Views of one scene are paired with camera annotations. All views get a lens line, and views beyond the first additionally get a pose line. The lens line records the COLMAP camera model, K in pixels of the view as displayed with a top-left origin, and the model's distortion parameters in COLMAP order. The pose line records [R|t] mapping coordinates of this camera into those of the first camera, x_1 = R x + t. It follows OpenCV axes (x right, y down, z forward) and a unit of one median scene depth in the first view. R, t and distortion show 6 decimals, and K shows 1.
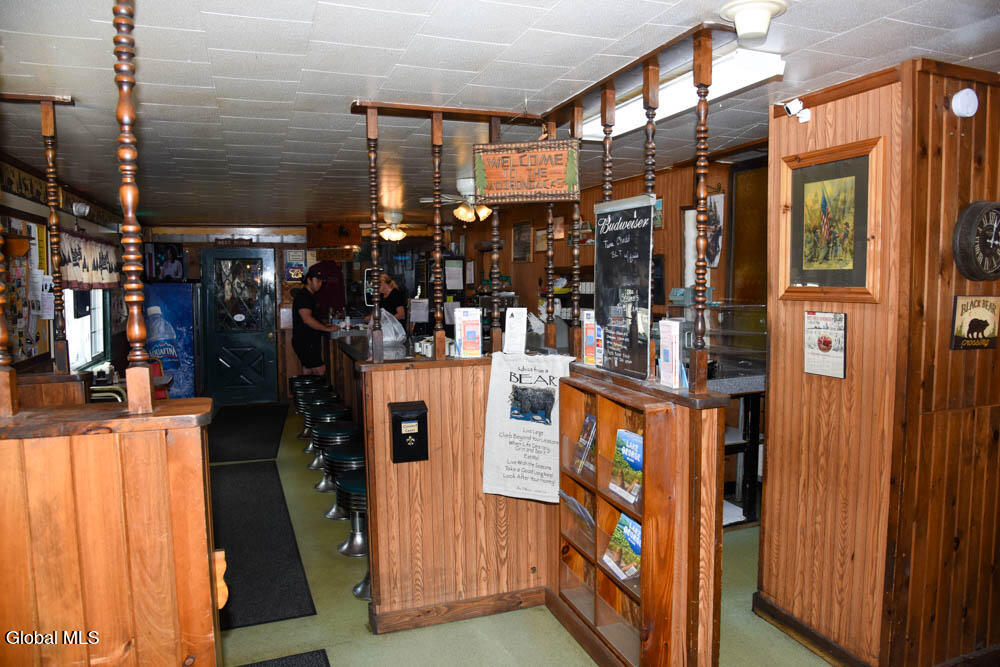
lens RADIAL K [[685.0, 0, 501.3], [0, 685.0, 333.9], [0, 0, 1]] dist [-0.117536, 0.066877]
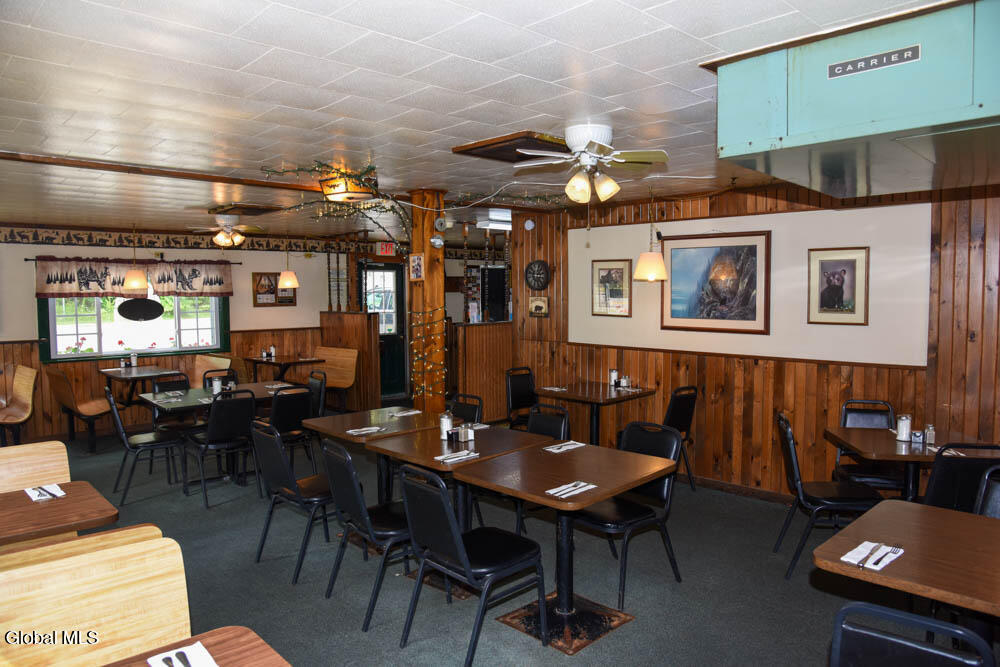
lens RADIAL K [[677.0, 0, 500.0], [0, 677.0, 333.5], [0, 0, 1]] dist [-0.116976, 0.059794]
pose [[0.408351, 0.058663, -0.910938, 2.469186], [-0.069780, 0.997019, 0.032925, 0.007916], [0.910154, 0.050120, 0.411227, -0.179162]]
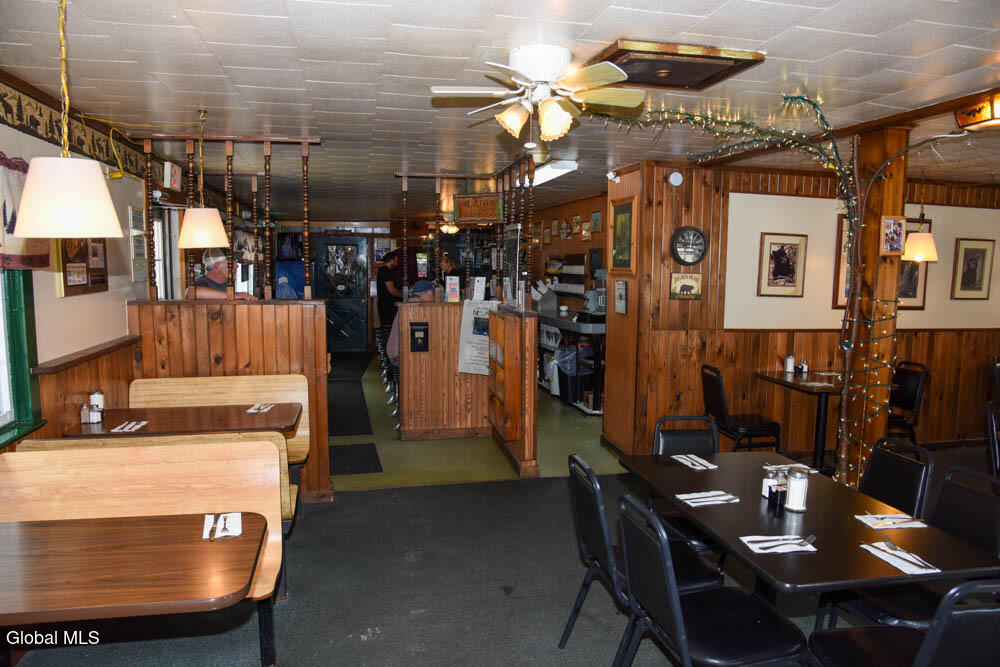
lens RADIAL K [[685.0, 0, 501.3], [0, 685.0, 333.9], [0, 0, 1]] dist [-0.117536, 0.066877]
pose [[0.989638, 0.032511, -0.139856, 0.367698], [-0.029340, 0.999265, 0.024670, 0.074516], [0.140556, -0.020311, 0.989864, -0.916492]]
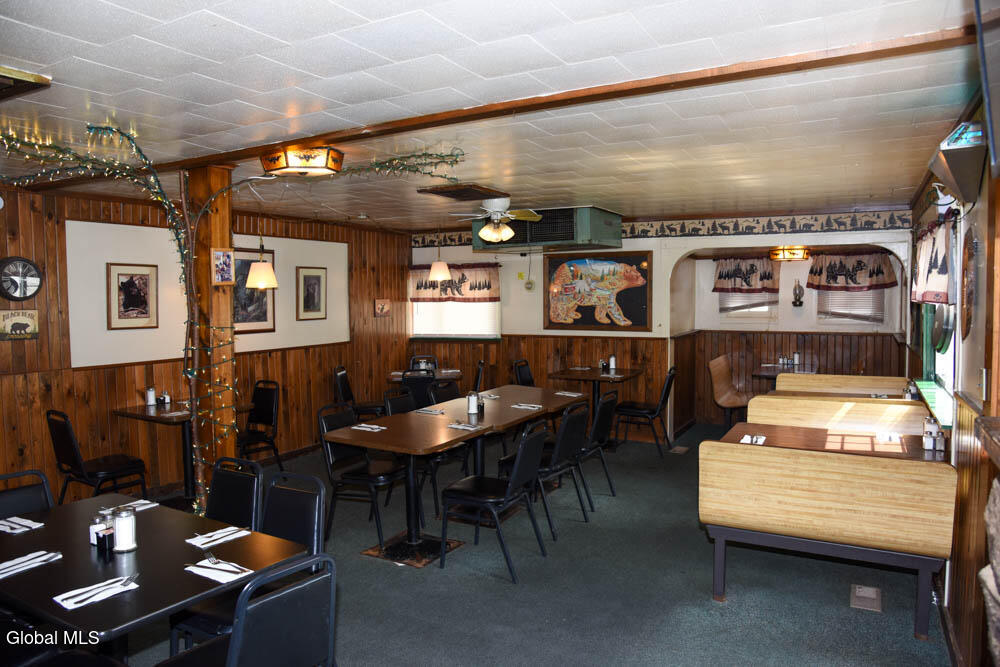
lens RADIAL K [[685.0, 0, 501.3], [0, 685.0, 333.9], [0, 0, 1]] dist [-0.117536, 0.066877]
pose [[0.757534, -0.043694, 0.651332, 0.446953], [0.059045, 0.998254, -0.001706, 0.069917], [-0.650120, 0.039750, 0.758791, -0.956977]]
